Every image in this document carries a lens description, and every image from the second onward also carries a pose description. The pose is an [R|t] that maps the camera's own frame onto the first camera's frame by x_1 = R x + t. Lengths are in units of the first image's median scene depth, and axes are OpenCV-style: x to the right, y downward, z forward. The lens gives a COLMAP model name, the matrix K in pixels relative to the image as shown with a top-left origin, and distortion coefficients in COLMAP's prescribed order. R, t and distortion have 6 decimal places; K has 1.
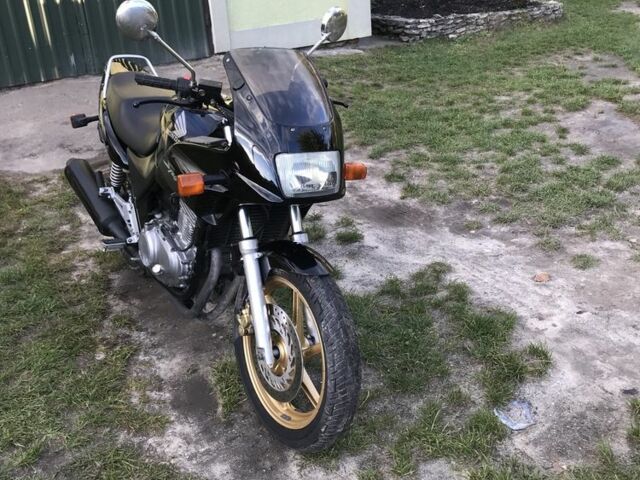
lens RADIAL K [[722.2, 0, 320.0], [0, 722.2, 240.0], [0, 0, 1]] dist [0.088457, -0.275112]
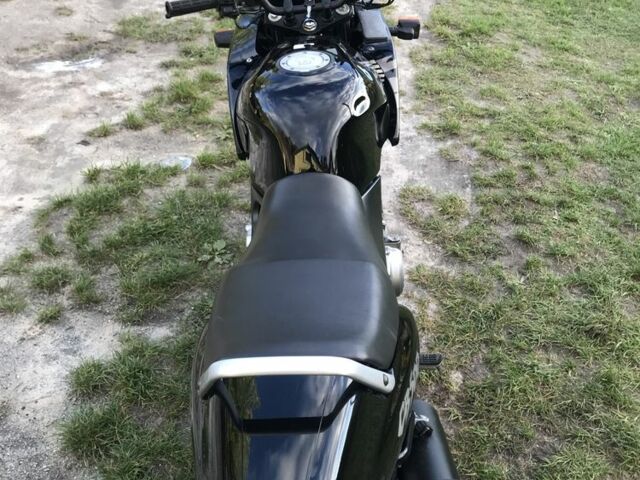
lens RADIAL K [[722.2, 0, 320.0], [0, 722.2, 240.0], [0, 0, 1]] dist [0.088457, -0.275112]
pose [[-0.849550, -0.340893, 0.402563, -0.483860], [0.175768, 0.536600, 0.825328, -0.661018], [-0.497363, 0.771915, -0.395950, 1.377992]]
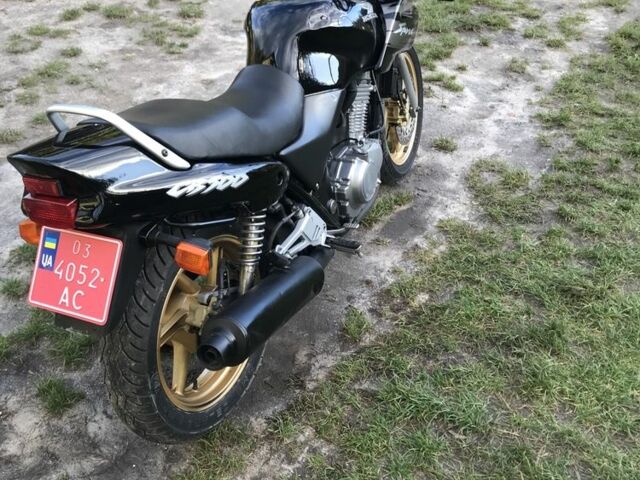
lens RADIAL K [[722.2, 0, 320.0], [0, 722.2, 240.0], [0, 0, 1]] dist [0.088457, -0.275112]
pose [[-0.559345, -0.463887, 0.686981, -0.882473], [0.342029, 0.625759, 0.701029, -0.606439], [-0.755082, 0.627084, -0.191352, 1.321766]]
